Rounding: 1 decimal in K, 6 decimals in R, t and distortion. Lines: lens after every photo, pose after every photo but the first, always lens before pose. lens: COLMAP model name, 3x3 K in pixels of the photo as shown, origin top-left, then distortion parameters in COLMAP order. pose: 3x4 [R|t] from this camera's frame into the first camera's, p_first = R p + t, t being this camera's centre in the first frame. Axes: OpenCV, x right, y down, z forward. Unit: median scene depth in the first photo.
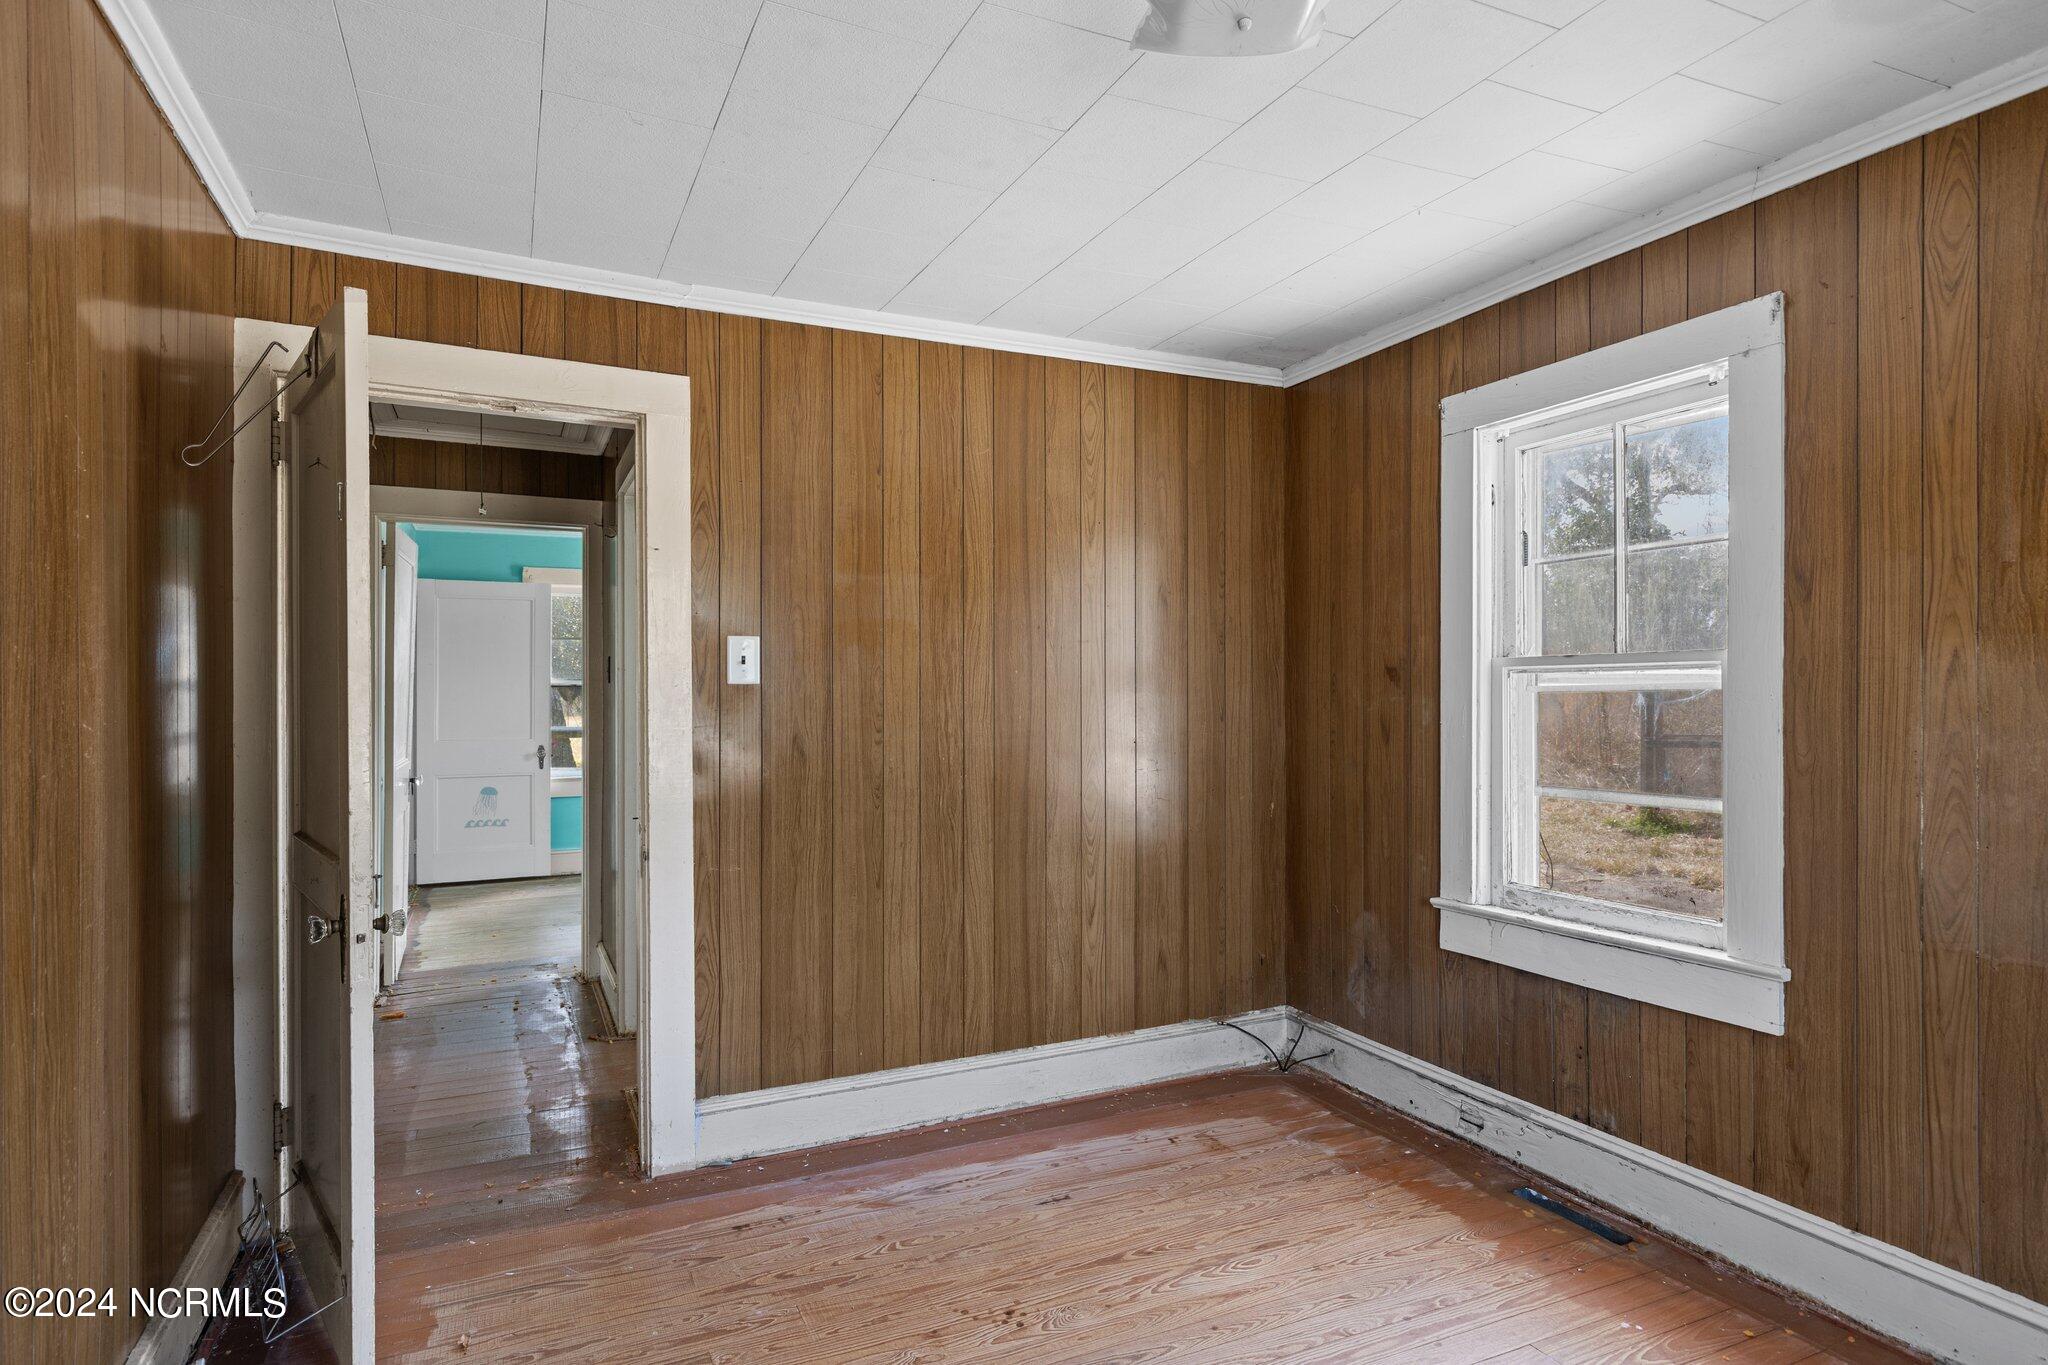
lens RADIAL K [[1112.1, 0, 1024.0], [0, 1112.1, 682.5], [0, 0, 1]] dist [0.001766, 0.000561]
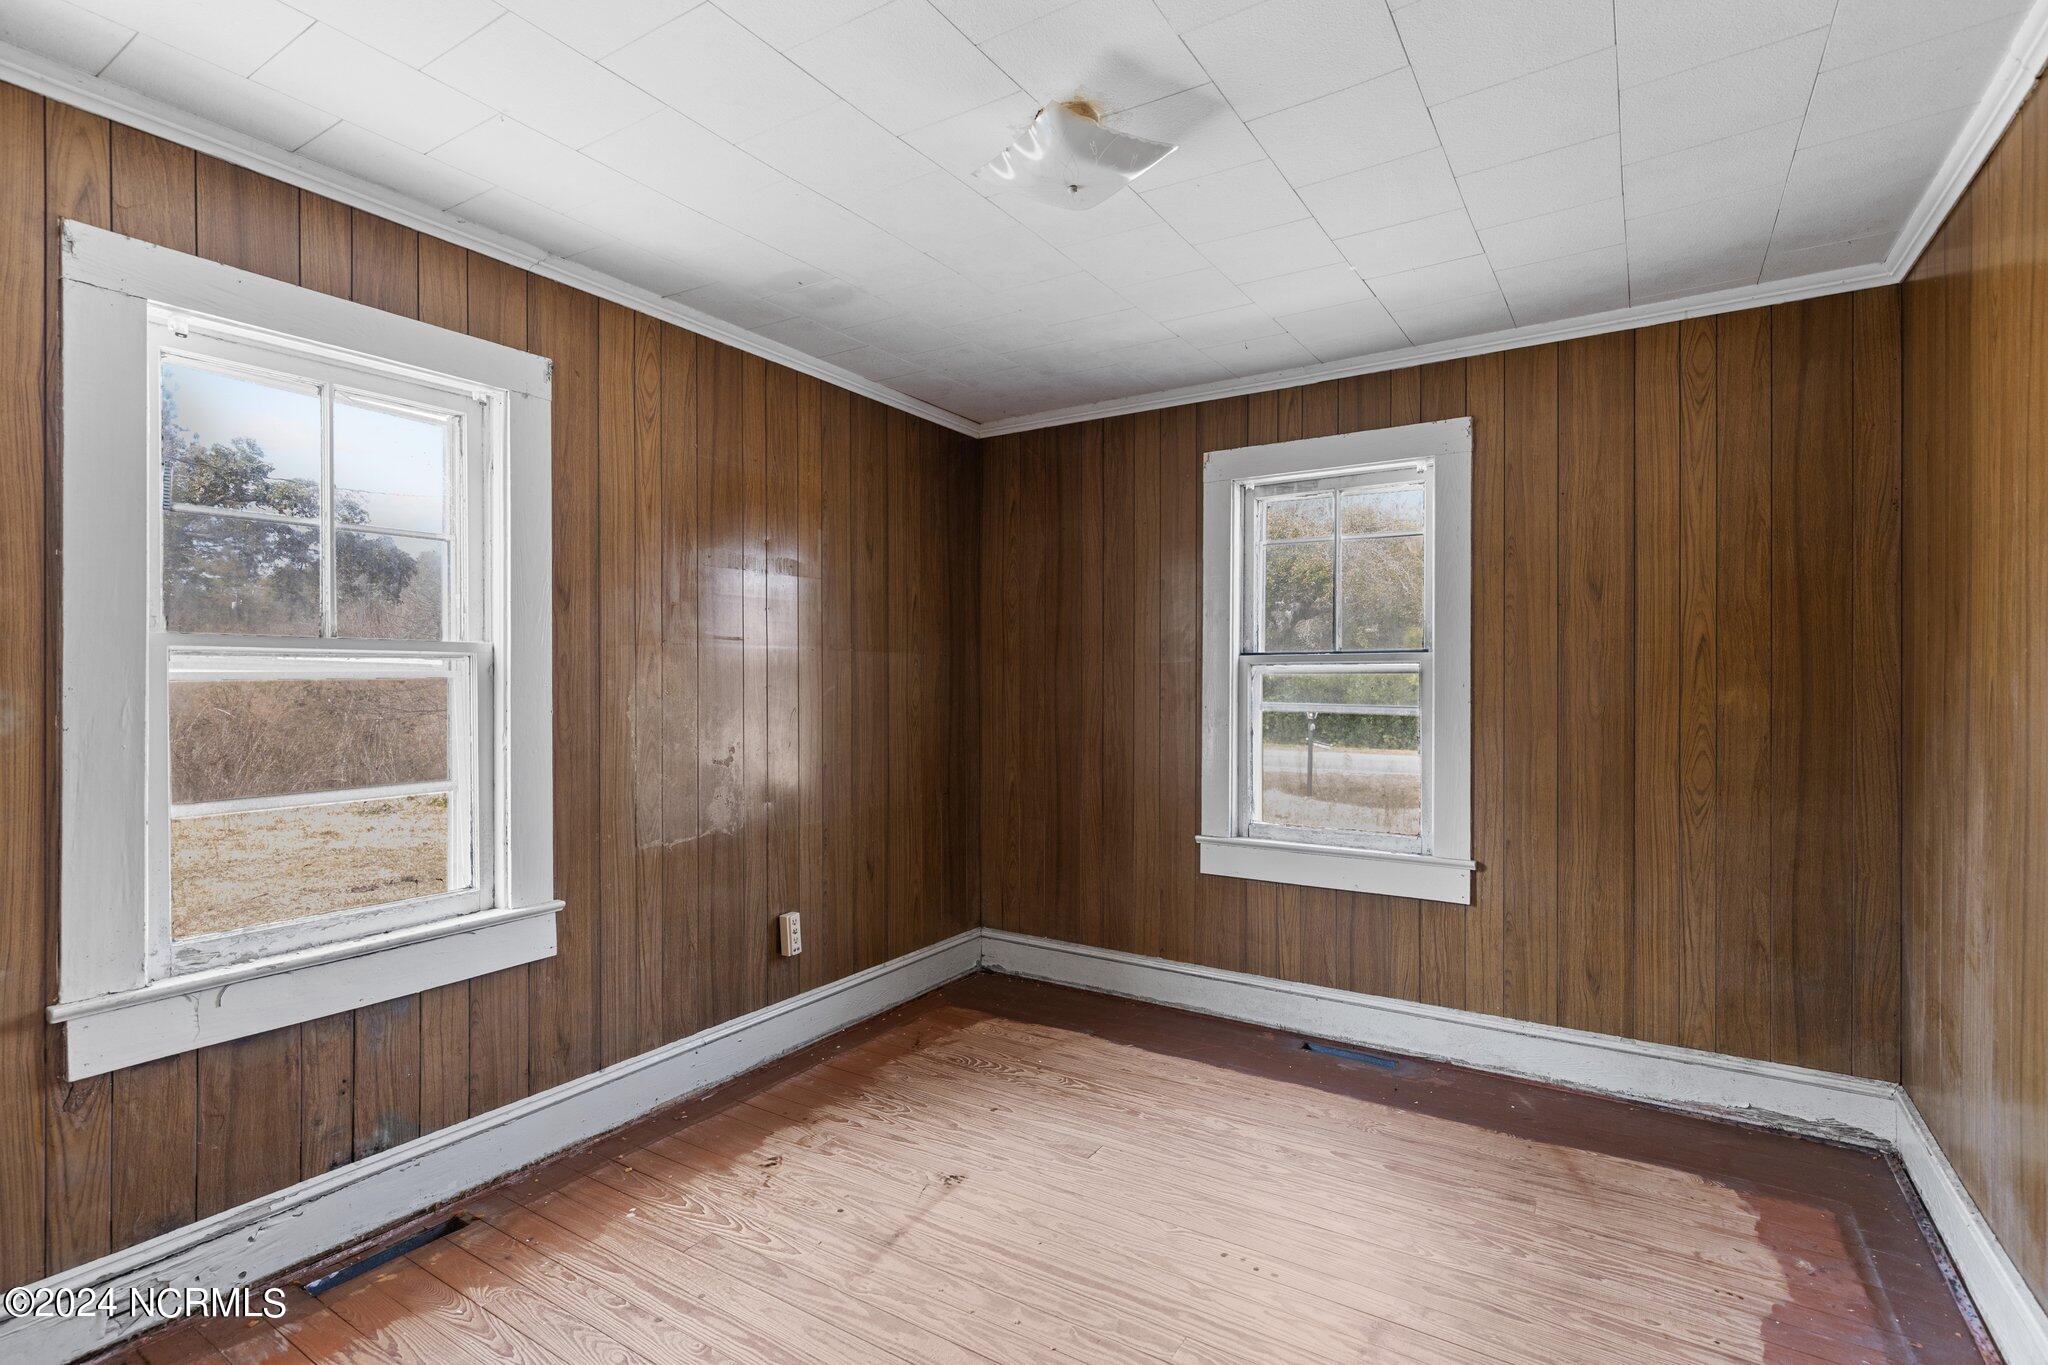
lens RADIAL K [[970.7, 0, 1024.0], [0, 970.7, 682.5], [0, 0, 1]] dist [-0.002128, -0.000113]
pose [[-0.531177, 0.001196, 0.847260, -0.489470], [-0.005122, 0.999976, -0.004623, 0.011962], [-0.847246, -0.006795, -0.531158, 1.053970]]
